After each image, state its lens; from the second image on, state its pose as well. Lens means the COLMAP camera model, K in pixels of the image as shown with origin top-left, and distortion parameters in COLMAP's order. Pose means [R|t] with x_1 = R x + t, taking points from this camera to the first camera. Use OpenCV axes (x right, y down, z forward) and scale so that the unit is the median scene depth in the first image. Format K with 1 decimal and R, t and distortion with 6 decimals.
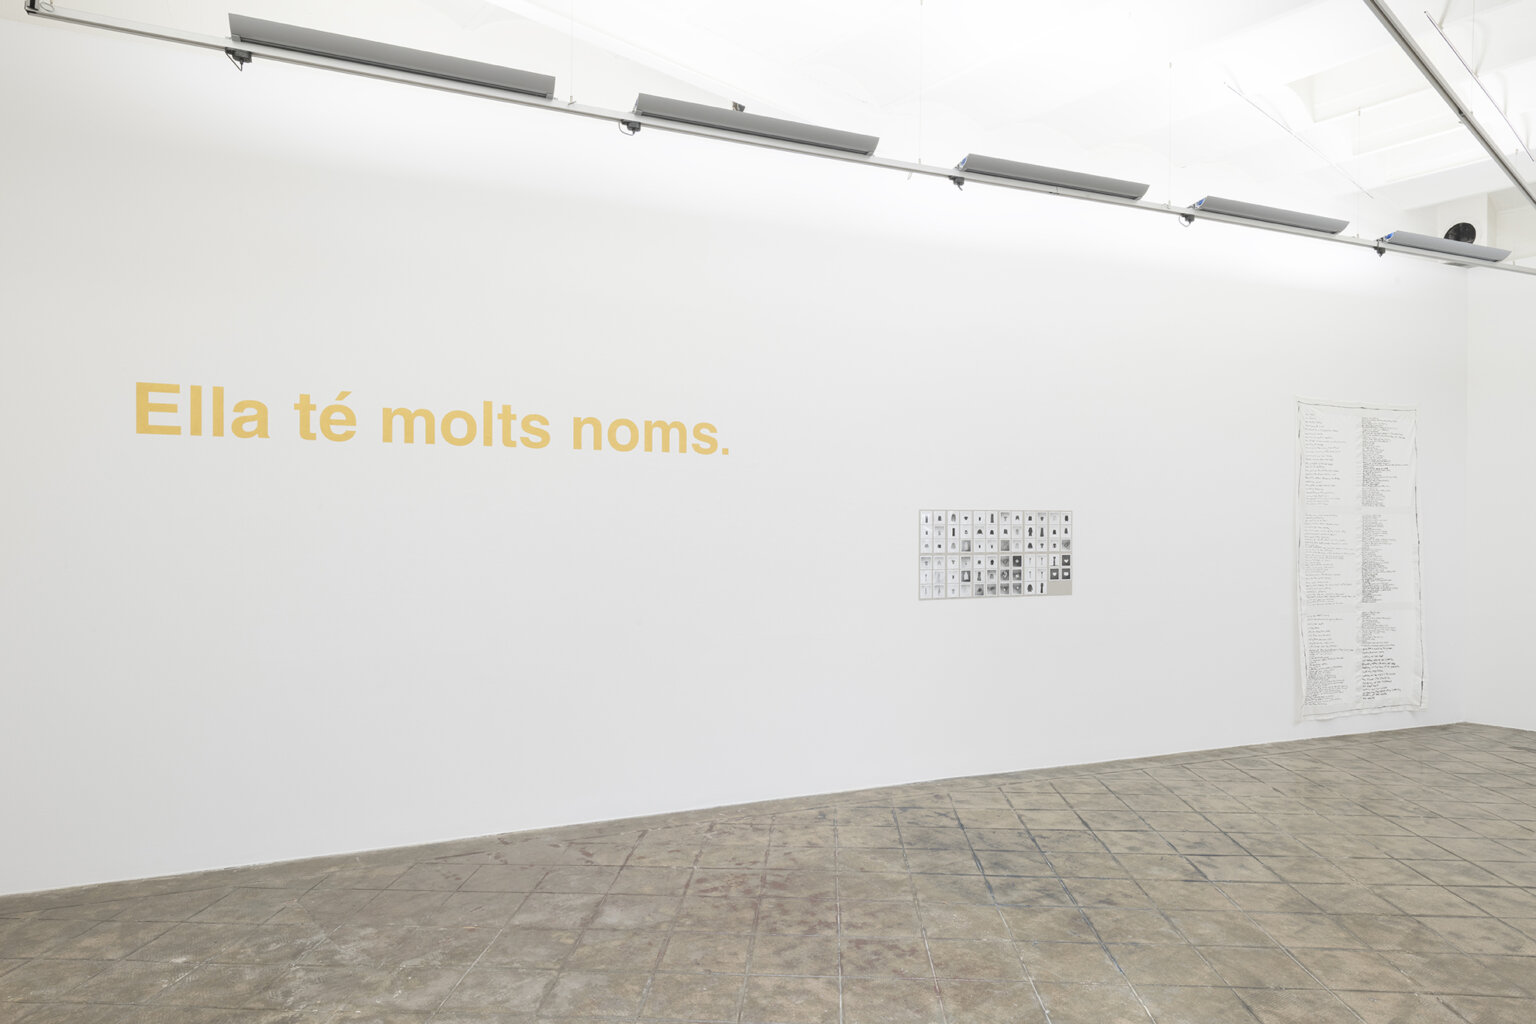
lens RADIAL K [[918.6, 0, 804.5], [0, 918.6, 524.6], [0, 0, 1]] dist [0.039010, -0.015933]
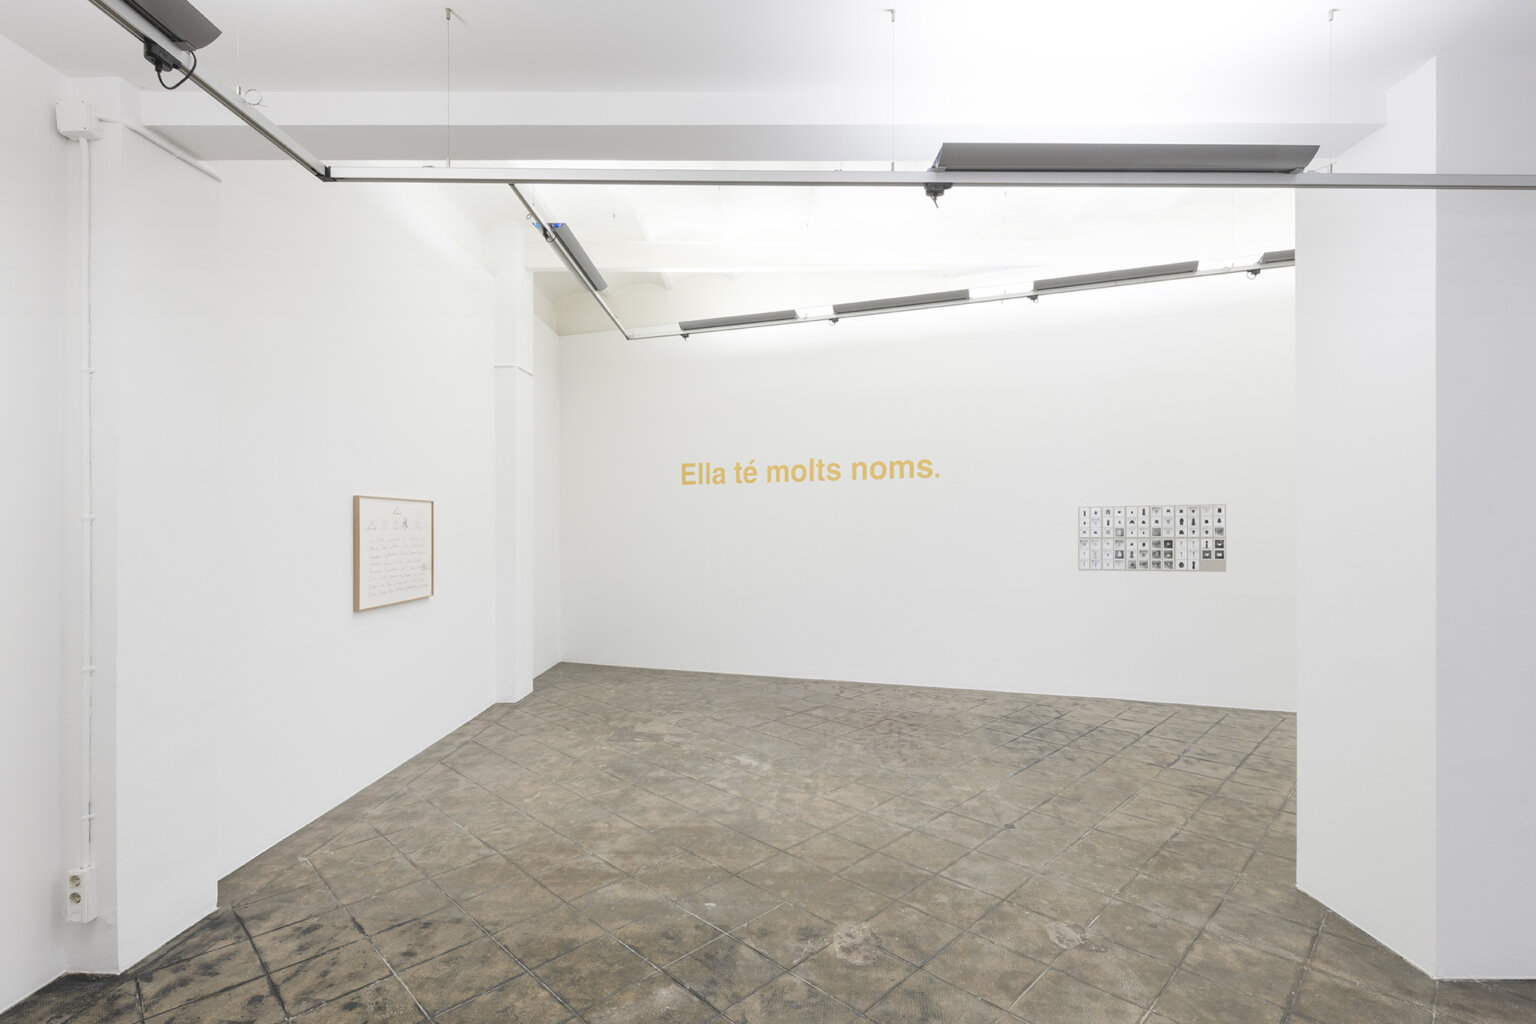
lens RADIAL K [[687.8, 0, 777.6], [0, 687.8, 514.2], [0, 0, 1]] dist [-0.008017, 0.000574]
pose [[0.751622, -0.019204, -0.659315, 0.490904], [0.008464, 0.999775, -0.019472, 0.011732], [0.659540, 0.009055, 0.751615, -0.132329]]
